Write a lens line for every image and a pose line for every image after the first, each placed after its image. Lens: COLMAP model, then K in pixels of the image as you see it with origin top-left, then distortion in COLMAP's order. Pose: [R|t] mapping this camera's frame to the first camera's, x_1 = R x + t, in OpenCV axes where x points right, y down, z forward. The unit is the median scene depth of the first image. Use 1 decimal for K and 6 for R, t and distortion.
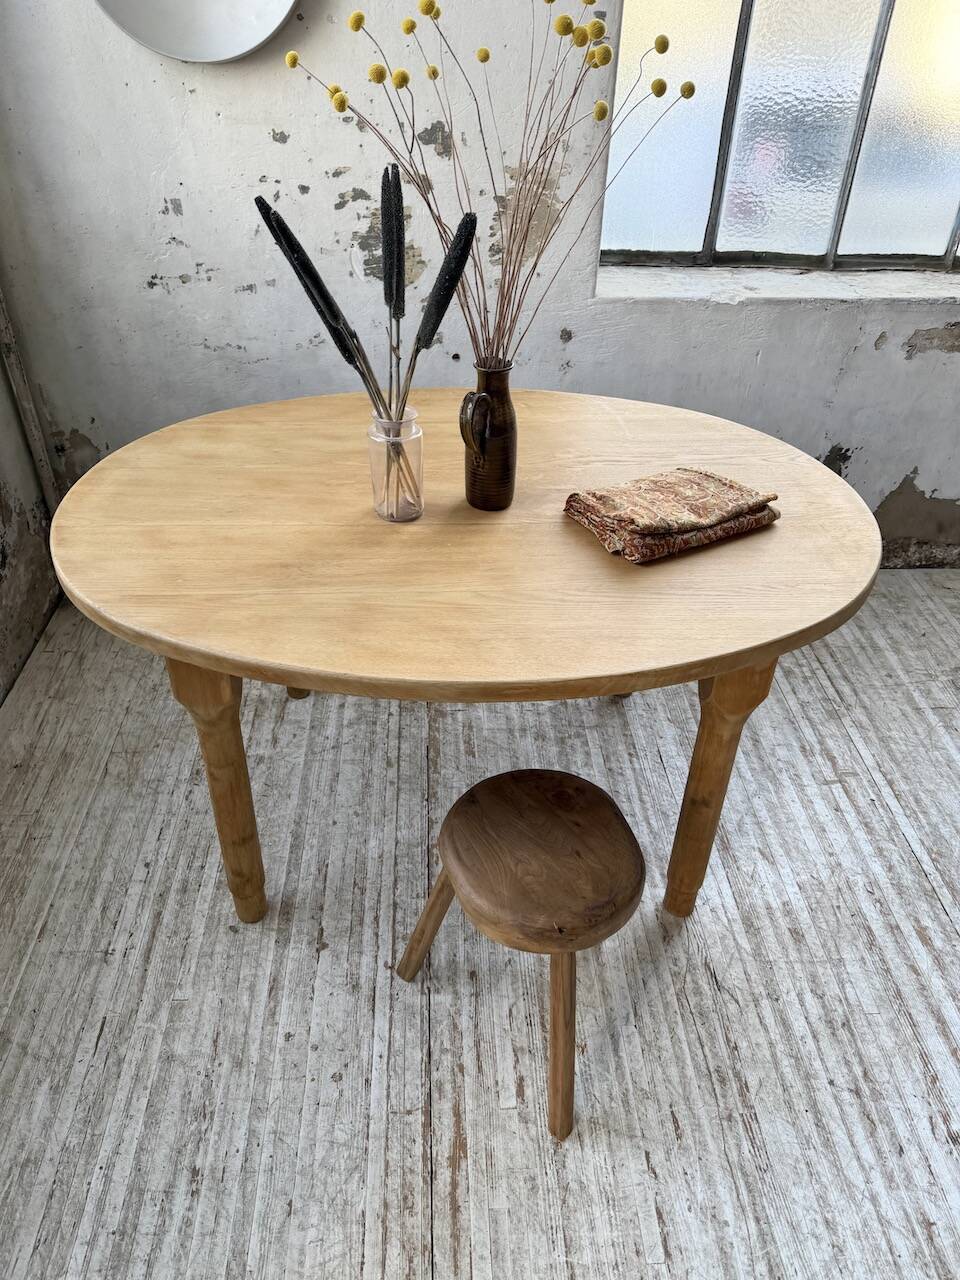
lens RADIAL K [[904.4, 0, 472.8], [0, 904.4, 631.6], [0, 0, 1]] dist [0.003124, -0.007427]
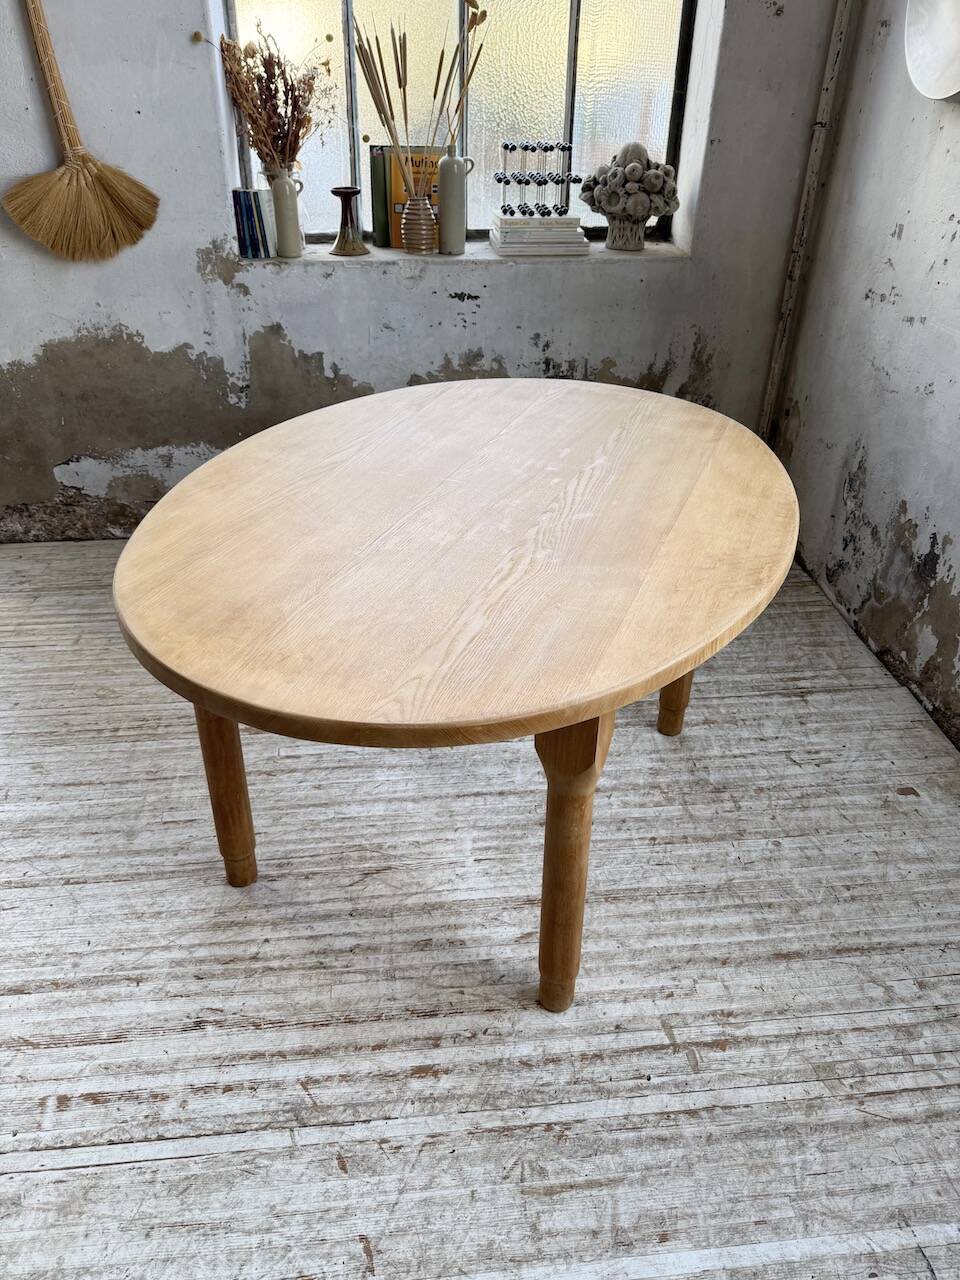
lens RADIAL K [[912.0, 0, 478.0], [0, 912.0, 639.0], [0, 0, 1]] dist [0.000356, -0.008152]
pose [[0.061904, 0.517465, -0.853462, 1.064287], [-0.601433, 0.701756, 0.381860, -0.307210], [0.796522, 0.489662, 0.354662, 0.574638]]
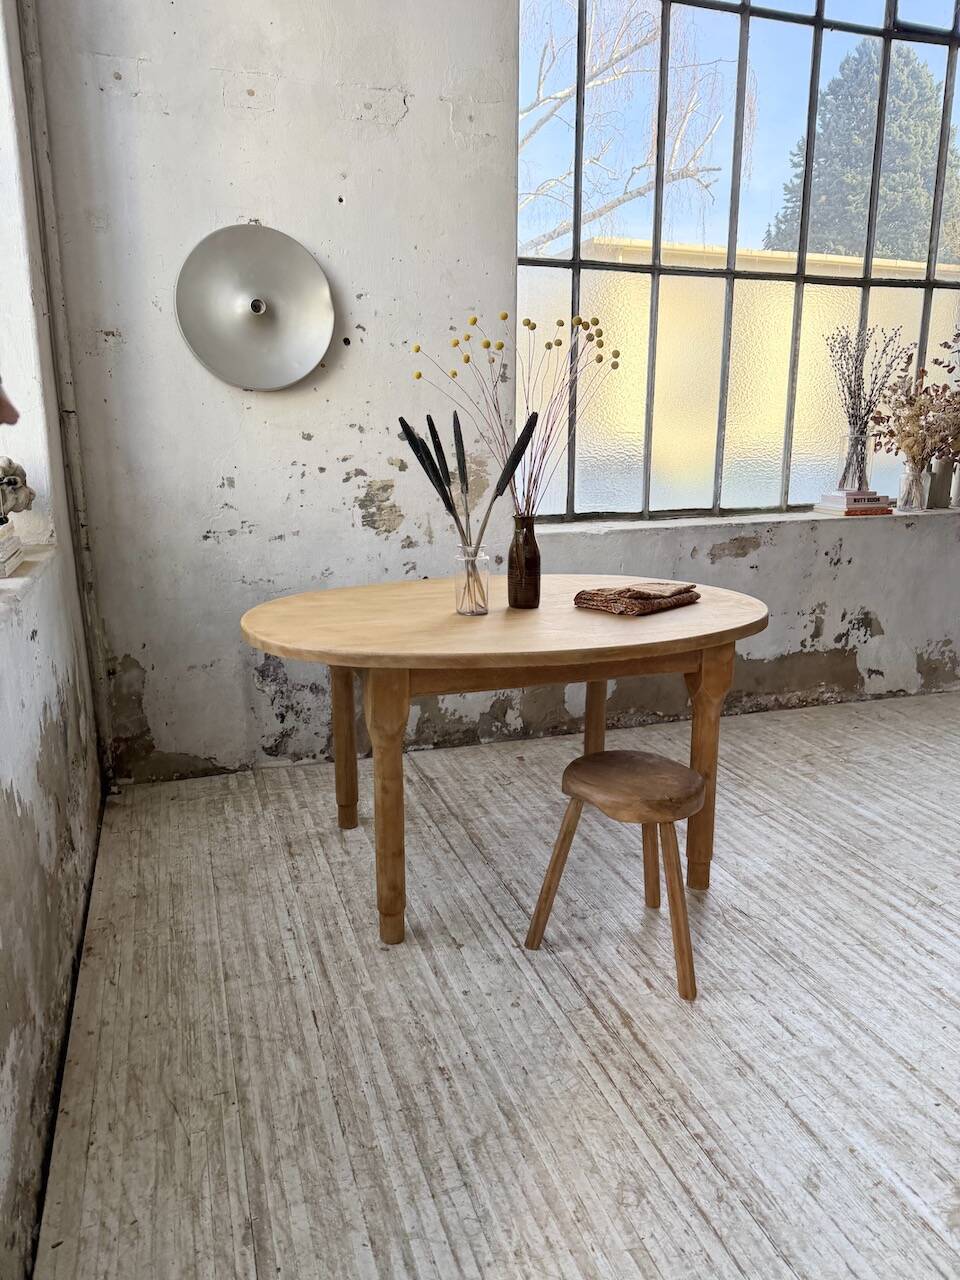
lens RADIAL K [[886.7, 0, 485.6], [0, 886.7, 647.0], [0, 0, 1]] dist [0.144955, -0.284080]
pose [[0.958586, -0.085912, 0.271538, -0.448060], [0.183261, 0.915883, -0.357174, 0.432129], [-0.218012, 0.392144, 0.893697, -0.301771]]
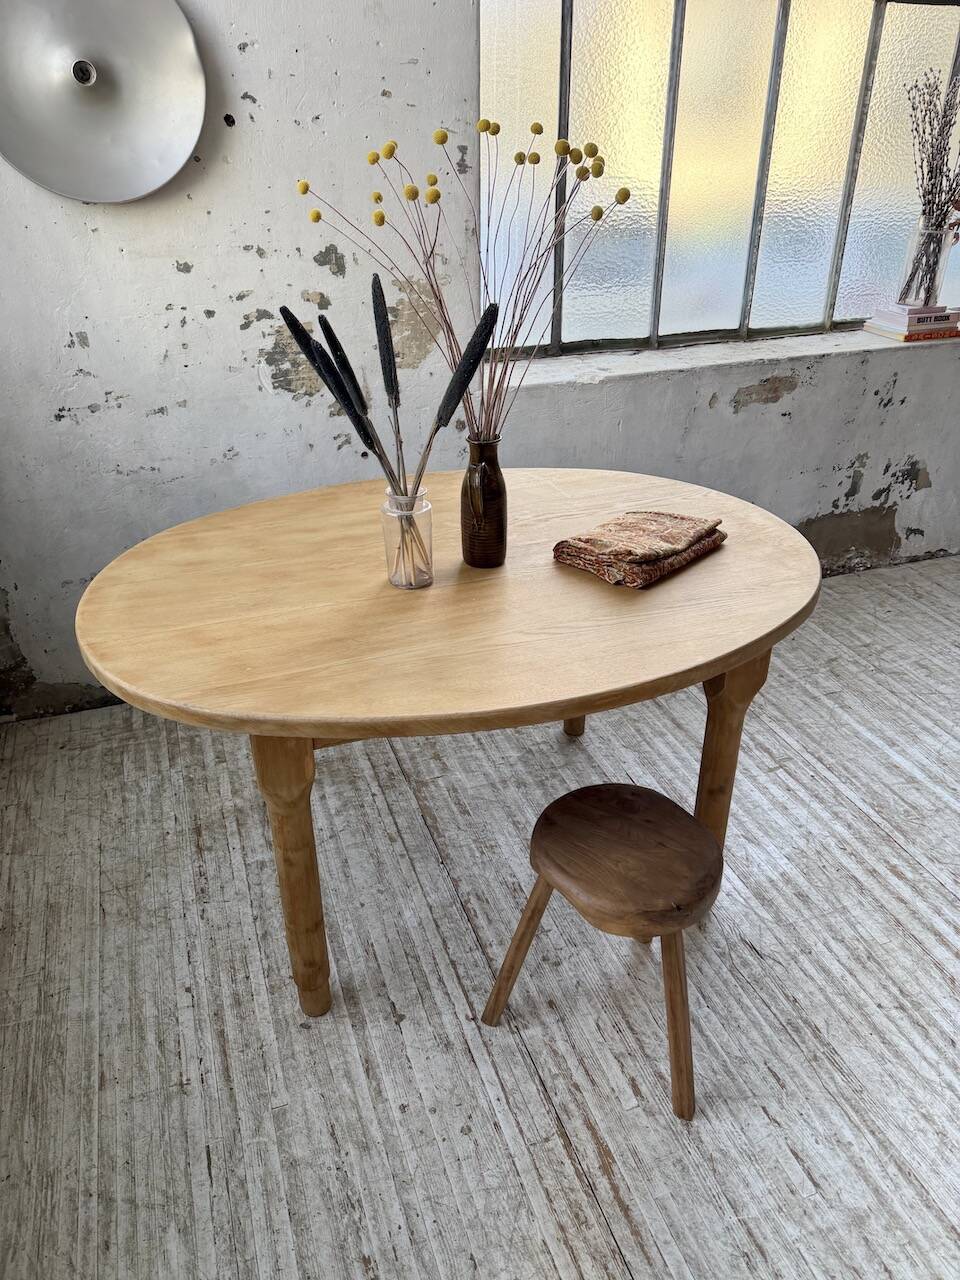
lens RADIAL K [[899.9, 0, 483.8], [0, 899.9, 640.3], [0, 0, 1]] dist [0.006390, -0.011546]
pose [[0.954524, -0.166266, 0.247468, -0.262083], [0.192496, 0.977548, -0.085706, 0.042606], [-0.227662, 0.129445, 0.965098, -0.043454]]
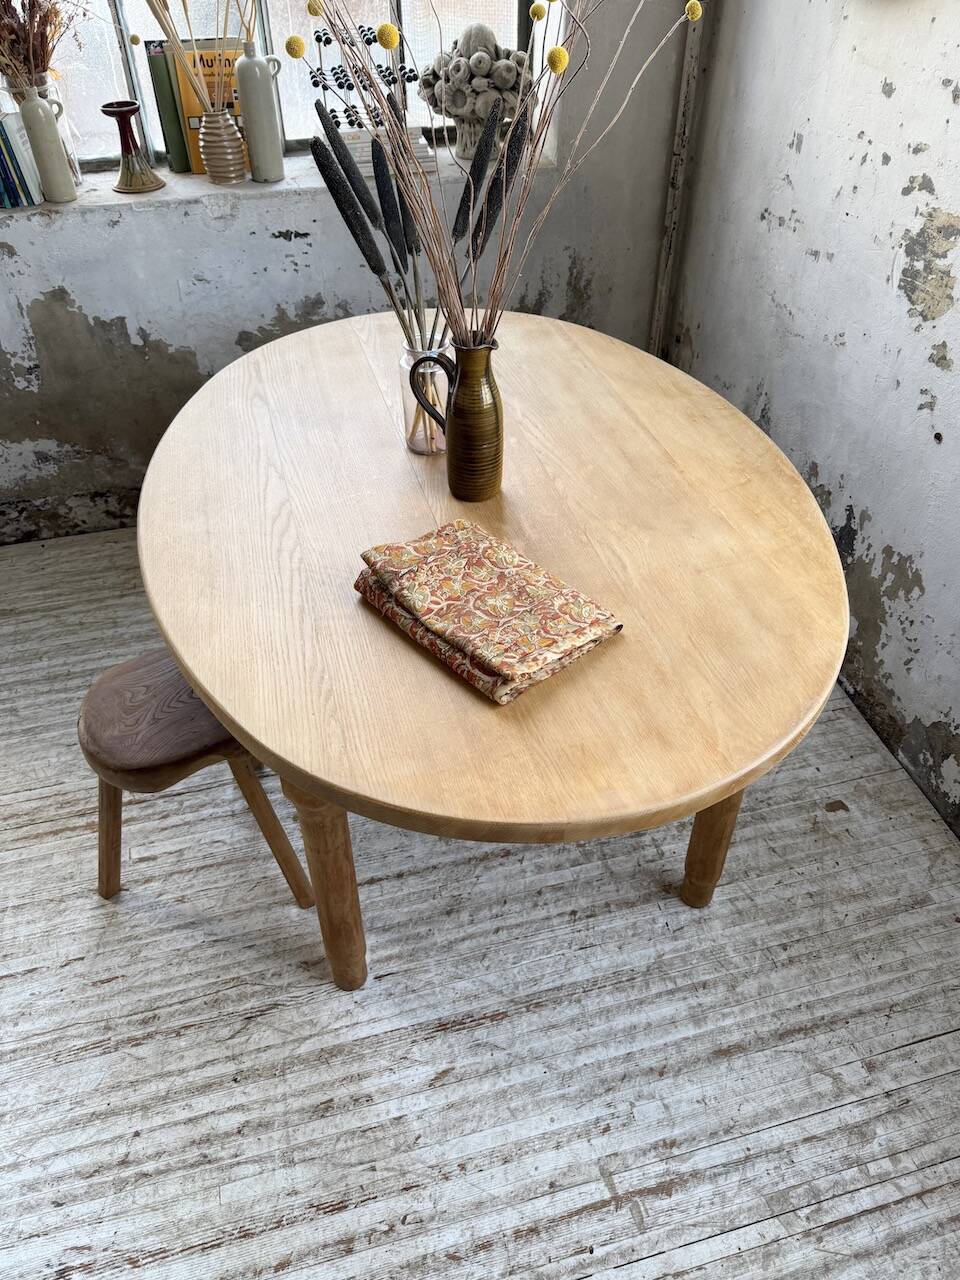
lens RADIAL K [[910.4, 0, 490.1], [0, 910.4, 630.4], [0, 0, 1]] dist [0.002832, -0.009247]
pose [[0.217032, 0.628031, -0.747312, 0.773760], [-0.574126, 0.701273, 0.422605, -0.428622], [0.789479, 0.337332, 0.512767, 0.574688]]
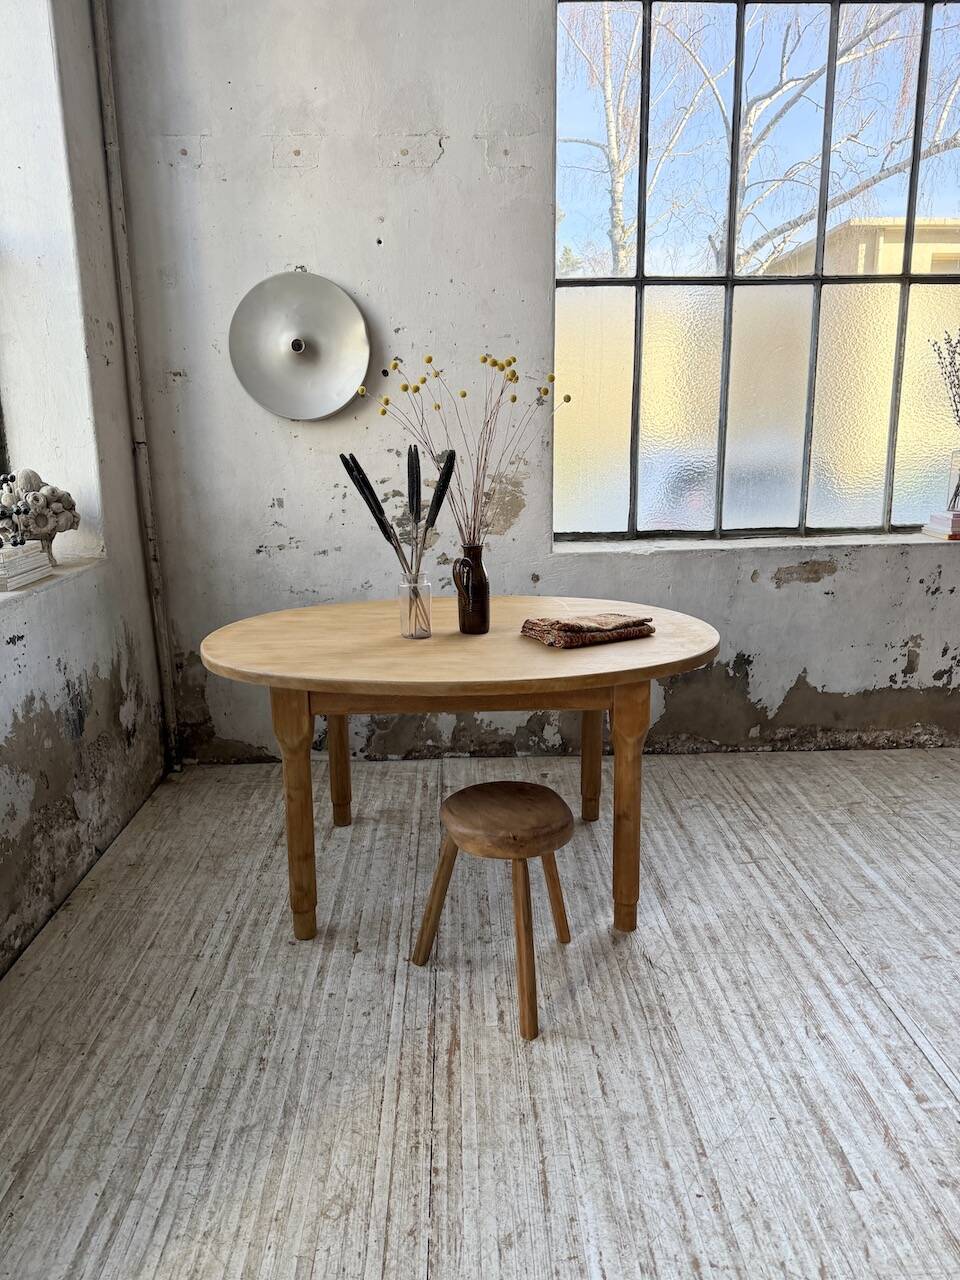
lens RADIAL K [[885.9, 0, 486.7], [0, 885.9, 632.7], [0, 0, 1]] dist [0.128910, -0.244757]
pose [[0.999407, -0.030472, -0.016017, 0.063108], [0.021736, 0.919361, -0.392814, 0.454237], [0.026696, 0.392233, 0.919478, -0.419203]]
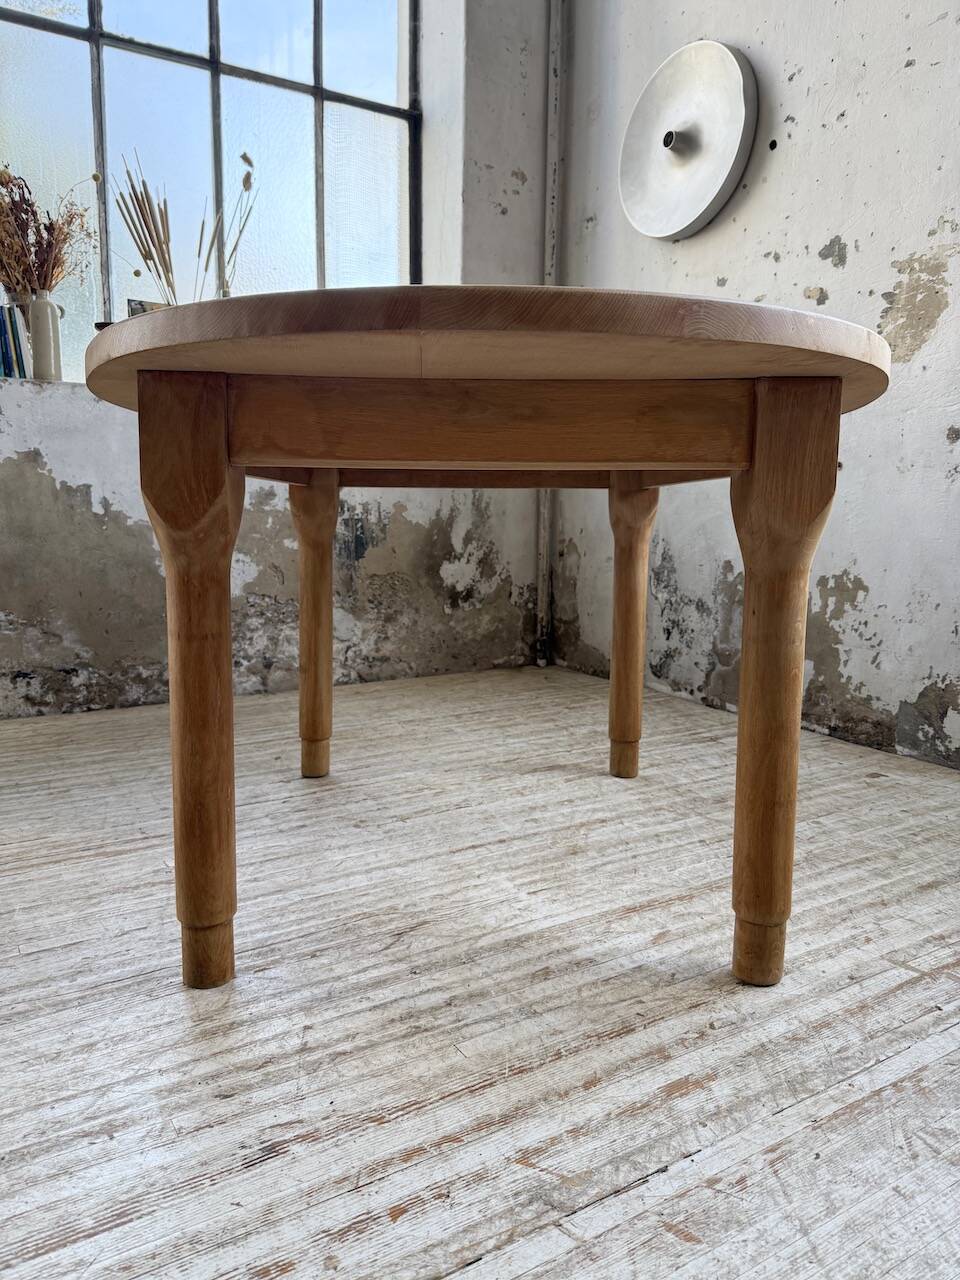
lens RADIAL K [[911.1, 0, 475.8], [0, 911.1, 644.6], [0, 0, 1]] dist [-0.002323, -0.010034]
pose [[0.486336, 0.113718, -0.866340, 0.899585], [-0.515571, 0.837846, -0.179447, 0.294828], [0.705453, 0.533932, 0.466105, 0.577617]]
